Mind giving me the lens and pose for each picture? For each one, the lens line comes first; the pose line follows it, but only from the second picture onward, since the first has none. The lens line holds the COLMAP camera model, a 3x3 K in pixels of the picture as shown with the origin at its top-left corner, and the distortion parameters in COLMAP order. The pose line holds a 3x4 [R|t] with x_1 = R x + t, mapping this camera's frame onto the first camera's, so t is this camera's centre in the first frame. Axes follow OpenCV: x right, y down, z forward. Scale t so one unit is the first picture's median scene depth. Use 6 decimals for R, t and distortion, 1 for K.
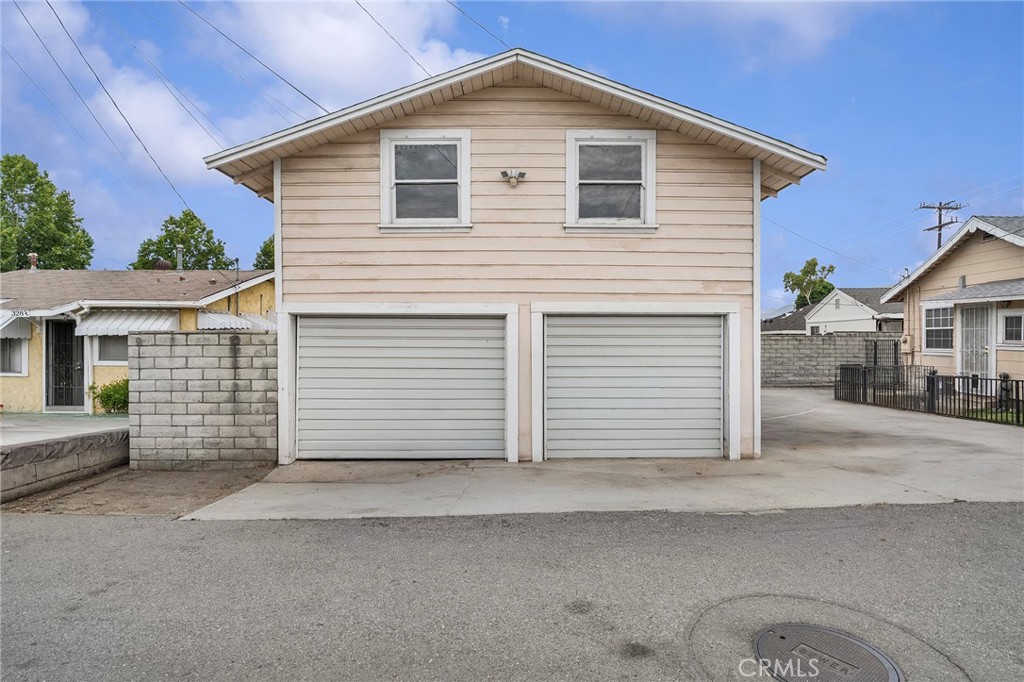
lens RADIAL K [[534.7, 0, 512.0], [0, 534.7, 341.0], [0, 0, 1]] dist [0.000948, 0.000068]
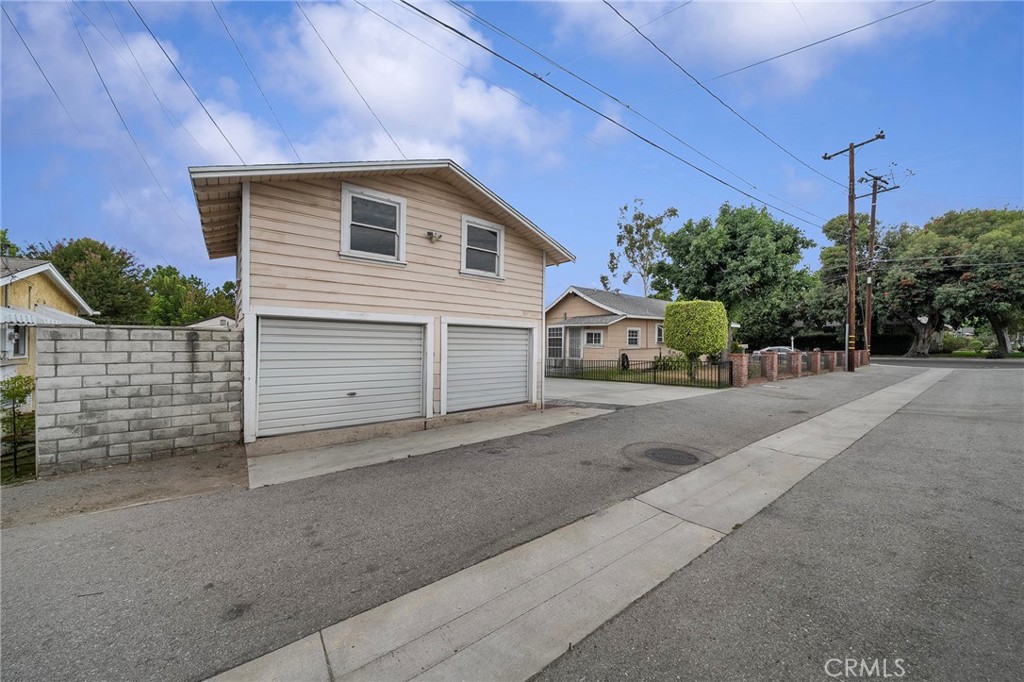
lens RADIAL K [[365.8, 0, 507.1], [0, 365.8, 344.2], [0, 0, 1]] dist [-0.001076, 0.000007]
pose [[0.781436, 0.008015, 0.623933, -0.489895], [-0.010755, 0.999942, 0.000624, 0.007713], [-0.623892, -0.007198, 0.781477, 0.019031]]
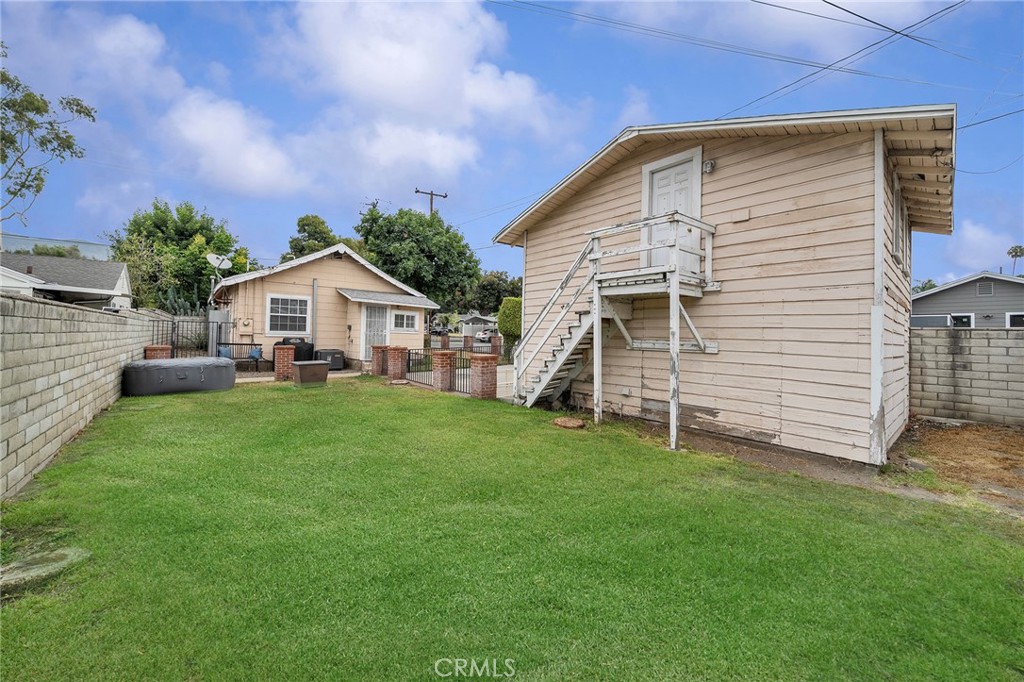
lens RADIAL K [[383.0, 0, 509.6], [0, 383.0, 329.2], [0, 0, 1]] dist [0.002494, 0.000146]
pose [[-0.659974, -0.004798, 0.751273, -0.468803], [-0.021523, 0.999690, -0.012523, 0.020730], [-0.750980, -0.024435, -0.659873, 2.582905]]
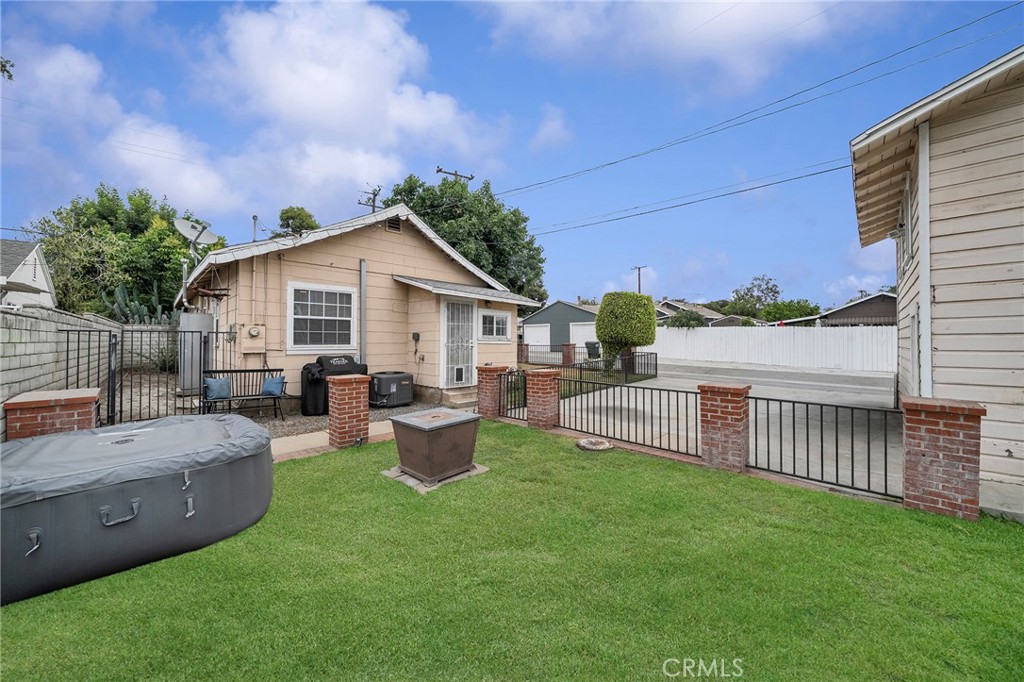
lens RADIAL K [[365.4, 0, 513.0], [0, 365.4, 337.1], [0, 0, 1]] dist [-0.001887, -0.000005]
pose [[-0.723772, 0.001258, 0.690038, 0.539121], [-0.002281, 0.999989, -0.004215, 0.010337], [-0.690036, -0.004625, -0.723760, 2.550218]]
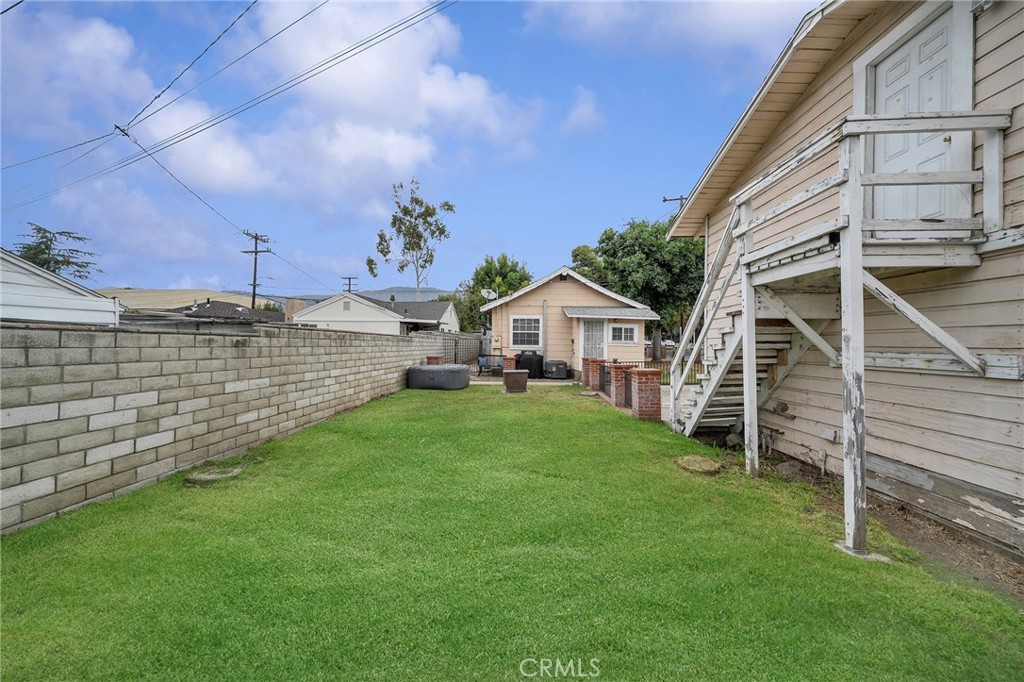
lens RADIAL K [[364.4, 0, 512.0], [0, 364.4, 341.0], [0, 0, 1]] dist [0.000838, 0.000055]
pose [[0.005387, 0.007099, 0.999960, -0.515019], [-0.009536, 0.999930, -0.007048, 0.021226], [-0.999940, -0.009497, 0.005454, 2.218092]]
